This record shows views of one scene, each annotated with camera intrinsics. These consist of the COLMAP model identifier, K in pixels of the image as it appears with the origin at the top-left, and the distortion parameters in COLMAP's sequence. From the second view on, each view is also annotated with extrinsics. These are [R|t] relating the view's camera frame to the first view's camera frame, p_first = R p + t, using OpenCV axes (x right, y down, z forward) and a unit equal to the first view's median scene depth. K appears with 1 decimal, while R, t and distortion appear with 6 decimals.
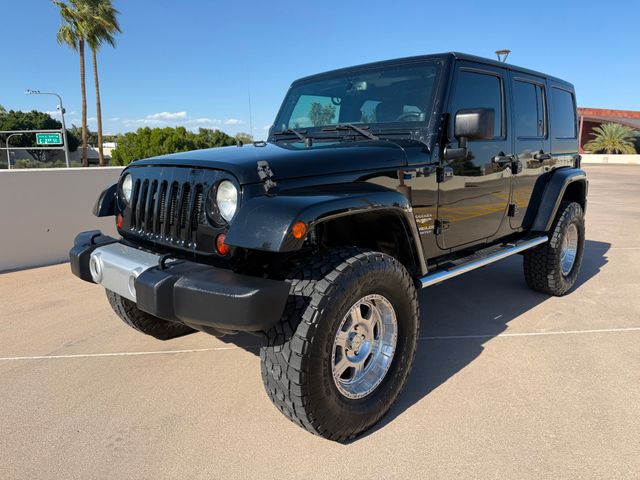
lens RADIAL K [[459.0, 0, 320.9], [0, 459.0, 237.3], [0, 0, 1]] dist [0.042039, -0.051472]
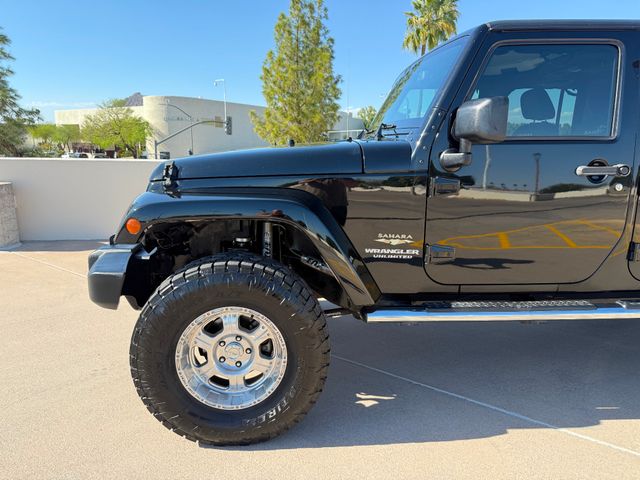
lens RADIAL K [[459.0, 0, 317.2], [0, 459.0, 238.1], [0, 0, 1]] dist [0.042039, -0.051472]
pose [[0.753208, 0.141569, -0.642368, 0.545161], [-0.134729, 0.989064, 0.060000, -0.062155], [0.643837, 0.041353, 0.764044, 0.252729]]
